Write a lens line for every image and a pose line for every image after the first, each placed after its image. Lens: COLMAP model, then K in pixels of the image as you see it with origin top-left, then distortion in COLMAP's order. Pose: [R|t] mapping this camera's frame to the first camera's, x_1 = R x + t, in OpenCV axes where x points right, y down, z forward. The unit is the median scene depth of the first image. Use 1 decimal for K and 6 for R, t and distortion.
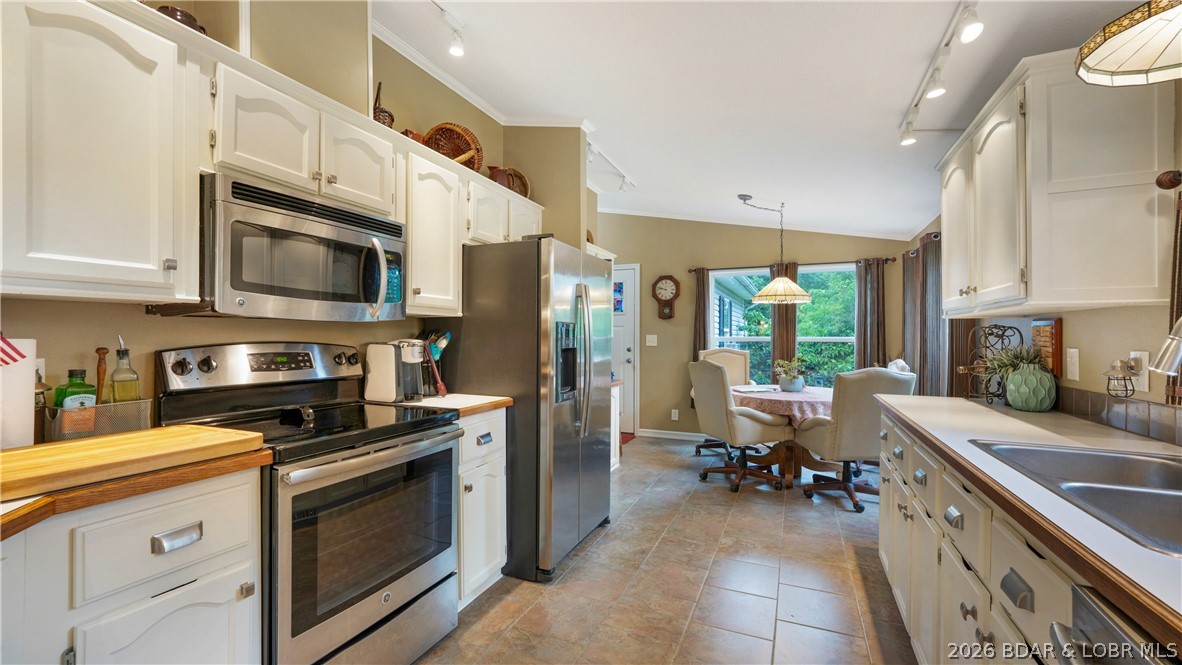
lens RADIAL K [[479.4, 0, 586.0], [0, 479.4, 332.8], [0, 0, 1]] dist [-0.003067, -0.000257]
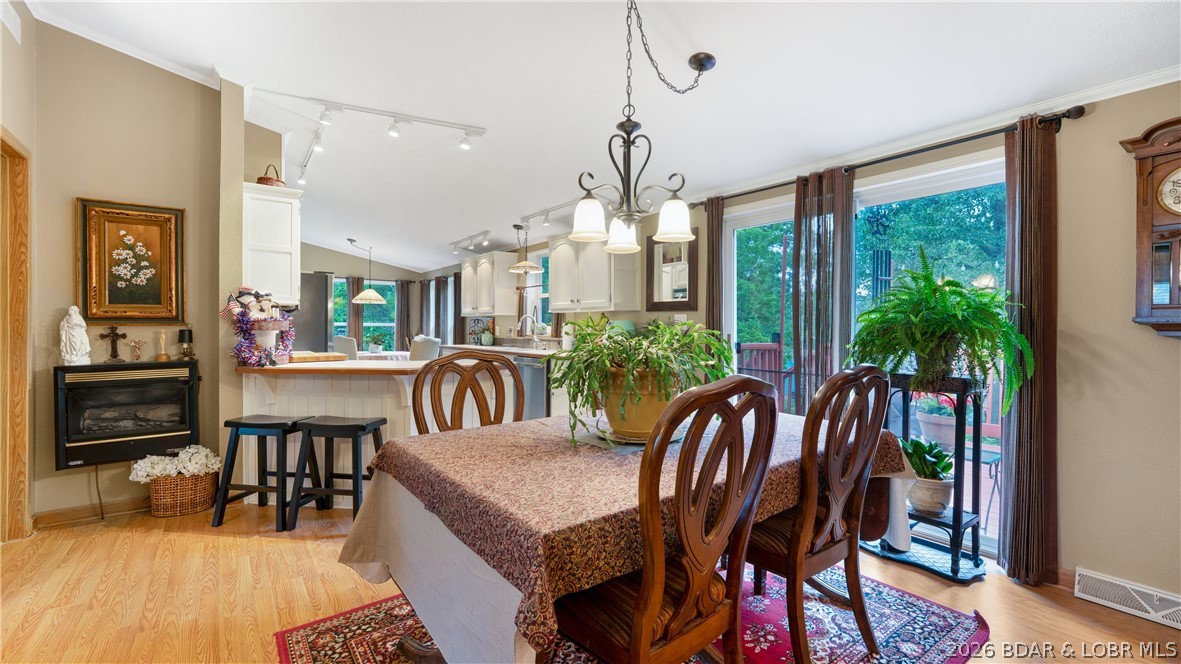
lens RADIAL K [[484.3, 0, 581.8], [0, 484.3, 330.3], [0, 0, 1]] dist [-0.000942, 0.000080]
pose [[0.480936, -0.003457, 0.876749, -1.071944], [-0.013544, 0.999844, 0.011372, 0.008005], [-0.876651, -0.017344, 0.480814, -0.744634]]
